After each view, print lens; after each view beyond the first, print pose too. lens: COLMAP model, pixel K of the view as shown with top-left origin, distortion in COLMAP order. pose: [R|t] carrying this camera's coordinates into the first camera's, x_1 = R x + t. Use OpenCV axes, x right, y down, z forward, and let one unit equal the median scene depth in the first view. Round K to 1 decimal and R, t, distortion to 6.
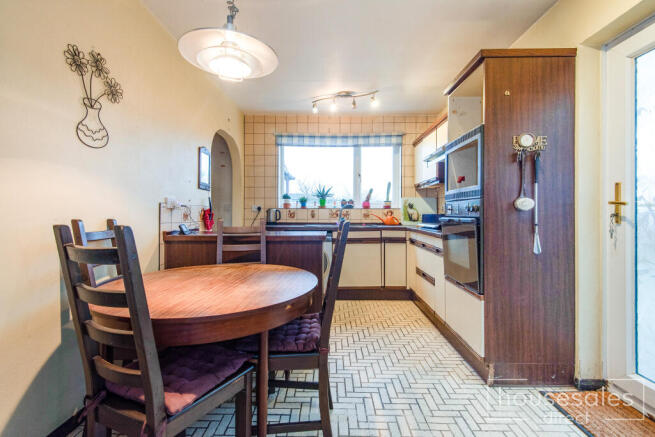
lens RADIAL K [[297.7, 0, 327.8], [0, 297.7, 214.4], [0, 0, 1]] dist [0.002132, -0.000460]
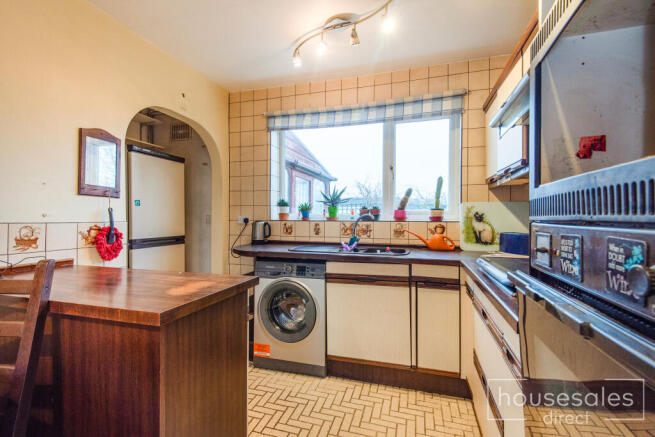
lens RADIAL K [[297.7, 0, 325.9], [0, 297.7, 218.2], [0, 0, 1]] dist [0.002132, -0.000460]
pose [[0.957862, 0.001255, -0.287225, 0.161580], [-0.001318, 0.999999, -0.000026, -0.025744], [0.287225, 0.000404, 0.957863, 0.369025]]
